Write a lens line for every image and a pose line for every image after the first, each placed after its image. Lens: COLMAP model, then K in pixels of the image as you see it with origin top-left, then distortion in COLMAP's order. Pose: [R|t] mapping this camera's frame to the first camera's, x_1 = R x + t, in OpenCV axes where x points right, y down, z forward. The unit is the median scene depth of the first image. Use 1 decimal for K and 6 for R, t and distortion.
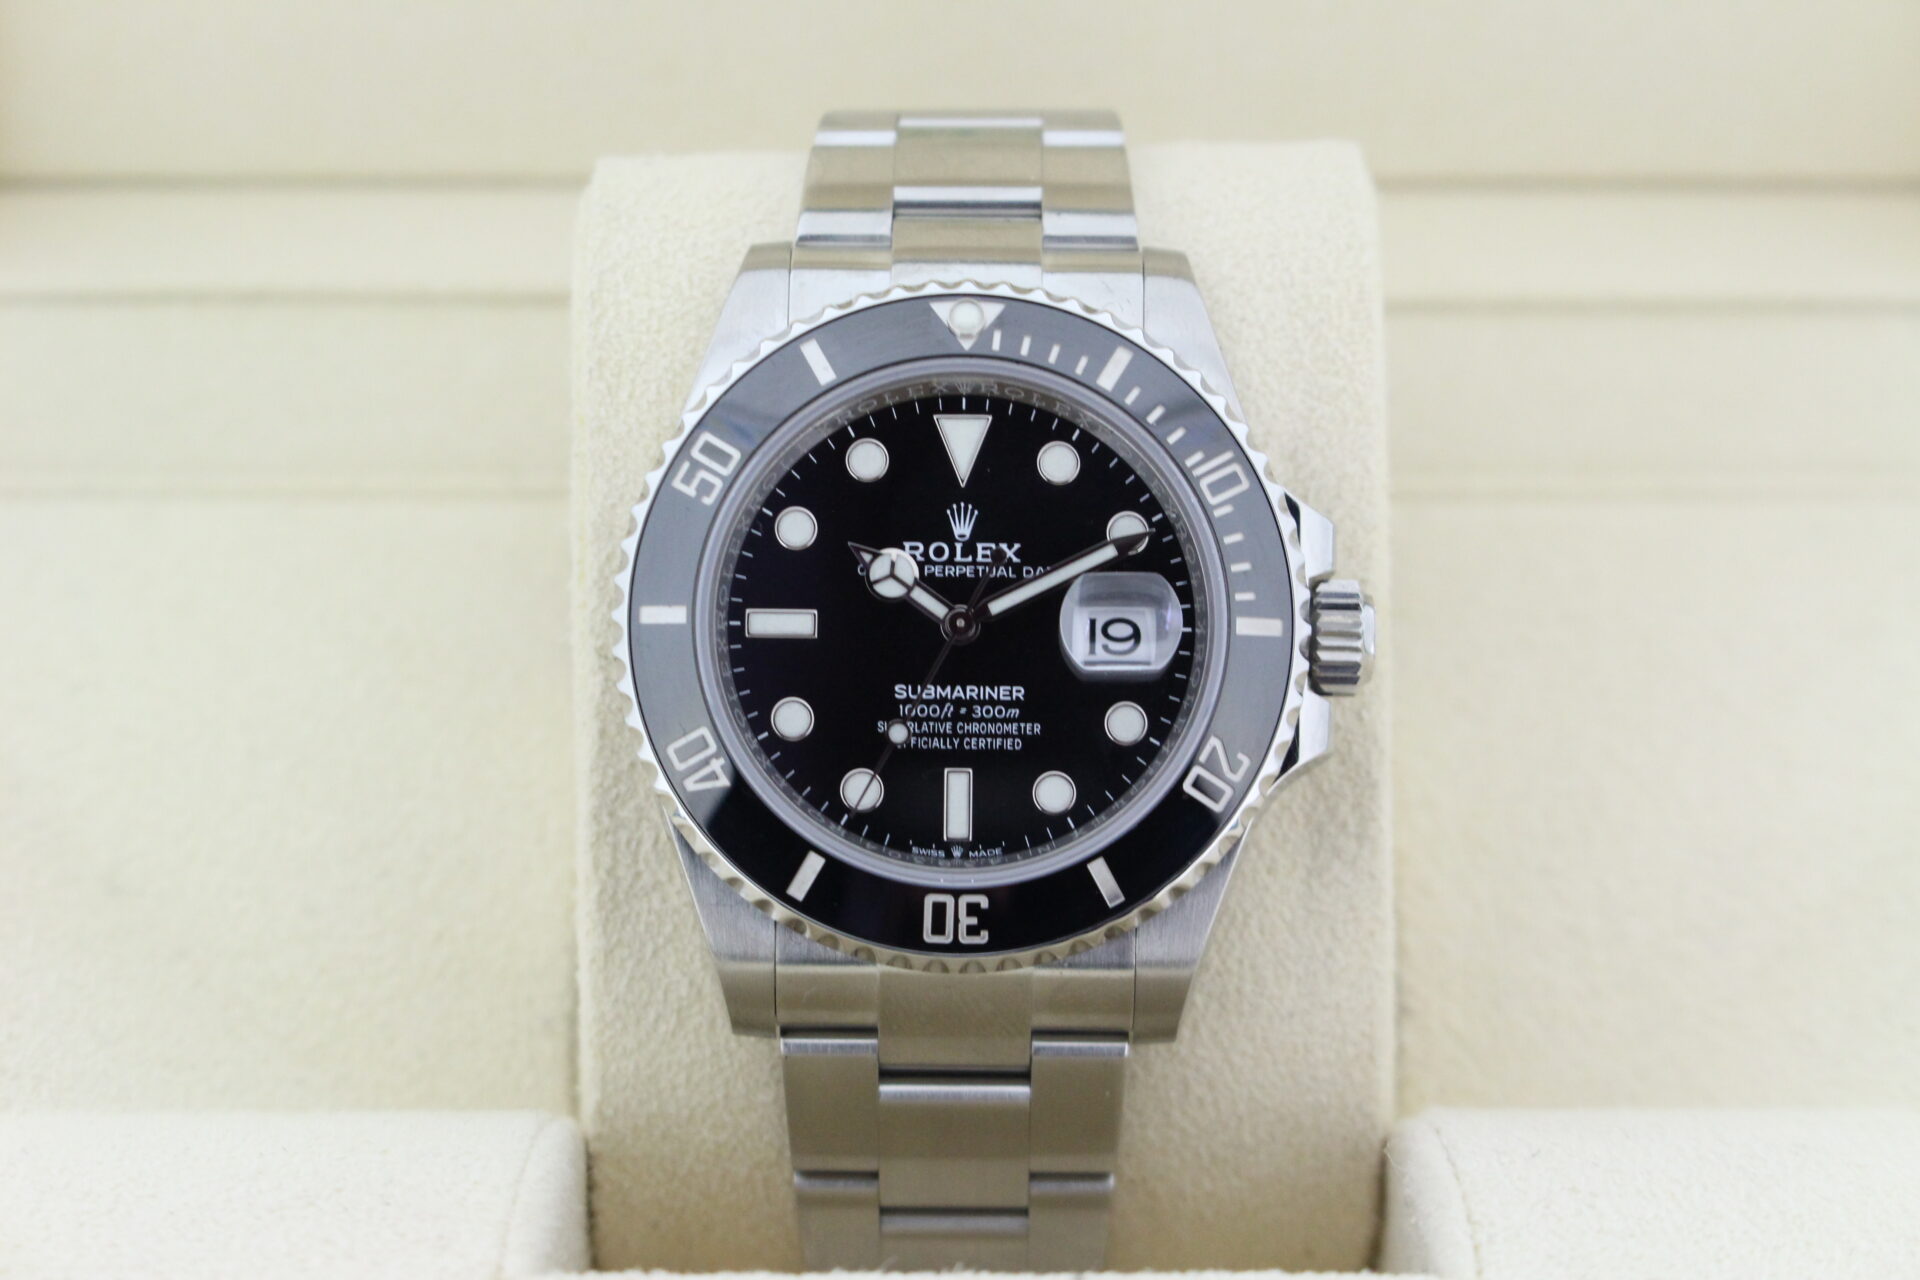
lens RADIAL K [[4526.2, 0, 960.0], [0, 4526.2, 640.0], [0, 0, 1]] dist [0.002427, -0.171833]
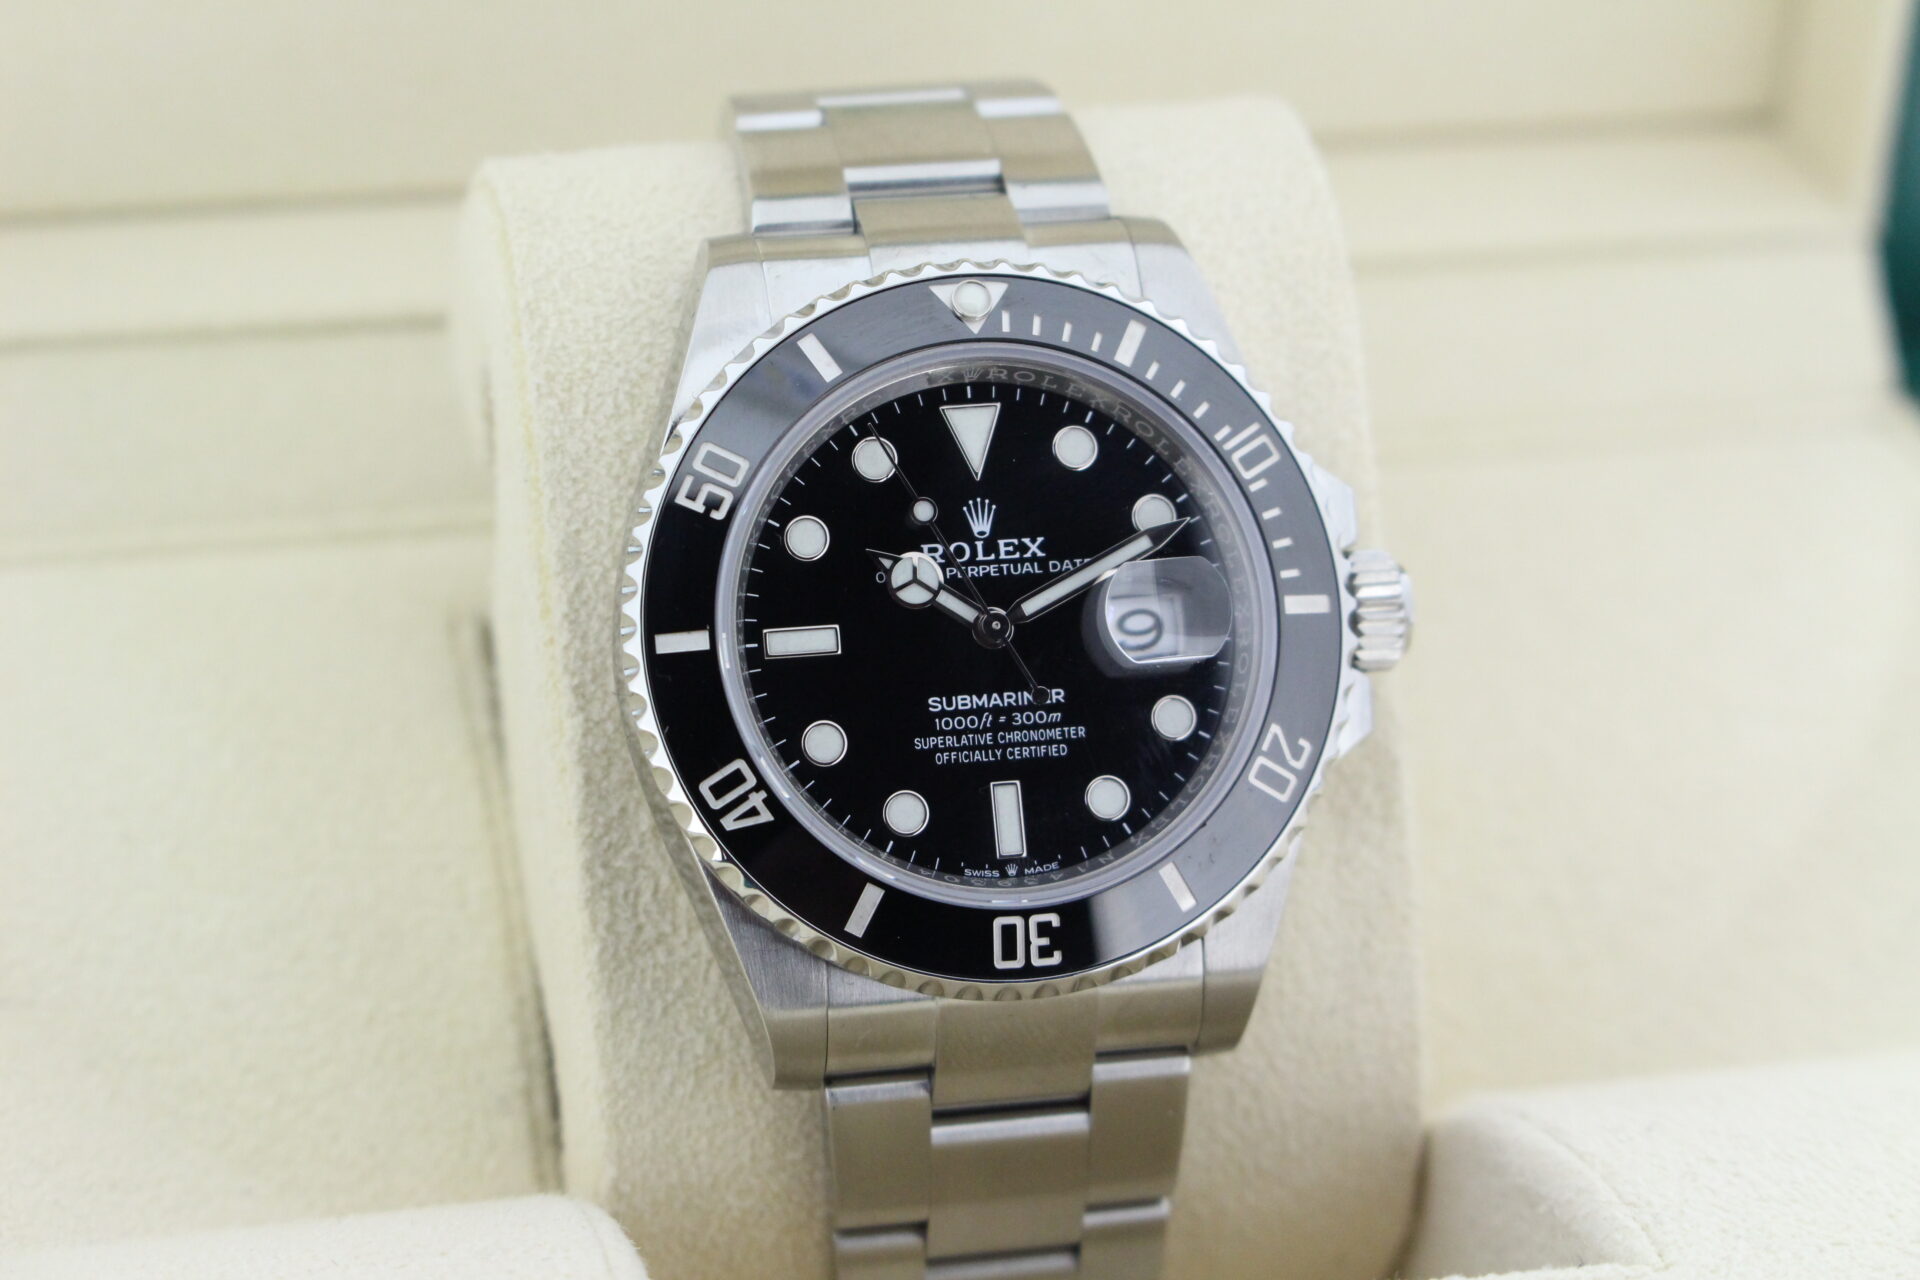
lens RADIAL K [[4526.2, 0, 960.0], [0, 4526.2, 640.0], [0, 0, 1]] dist [0.002427, -0.171833]
pose [[0.976520, -0.080384, 0.199869, -0.193166], [0.081693, 0.996656, 0.001700, -0.002972], [-0.199337, 0.014668, 0.979821, 0.085715]]
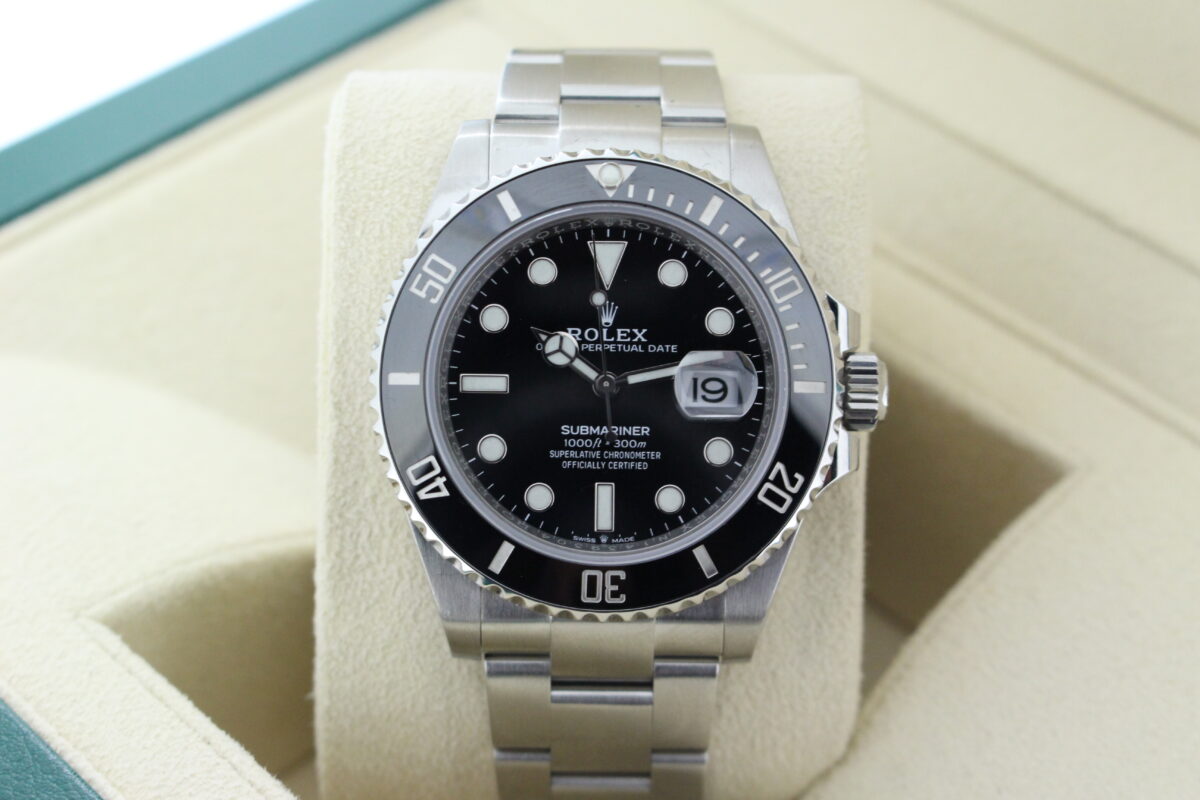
lens RADIAL K [[2490.8, 0, 600.0], [0, 2490.8, 400.0], [0, 0, 1]] dist [-0.004028, 0.001178]
pose [[0.999959, -0.000431, 0.009037, -0.009203], [-0.000076, 0.998432, 0.055972, -0.043672], [-0.009047, -0.055970, 0.998391, 0.191507]]
